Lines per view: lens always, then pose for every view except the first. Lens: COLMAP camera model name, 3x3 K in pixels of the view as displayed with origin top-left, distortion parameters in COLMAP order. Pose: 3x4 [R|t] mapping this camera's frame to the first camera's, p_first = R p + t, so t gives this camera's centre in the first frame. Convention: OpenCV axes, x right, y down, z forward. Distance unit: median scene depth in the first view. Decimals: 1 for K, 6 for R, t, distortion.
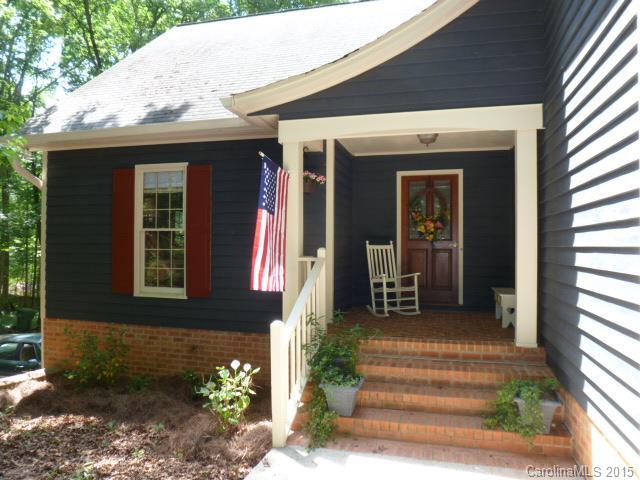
lens RADIAL K [[466.7, 0, 321.0], [0, 466.7, 240.8], [0, 0, 1]] dist [-0.004986, -0.000613]
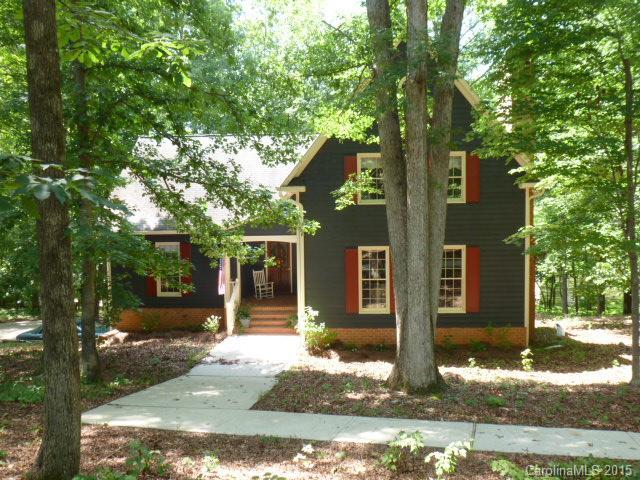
lens RADIAL K [[523.9, 0, 319.3], [0, 523.9, 241.0], [0, 0, 1]] dist [-0.005506, -0.000201]
pose [[0.980151, -0.035139, 0.195114, -0.145602], [0.022938, 0.997657, 0.064448, -0.488854], [-0.196921, -0.058693, 0.978661, -2.725960]]
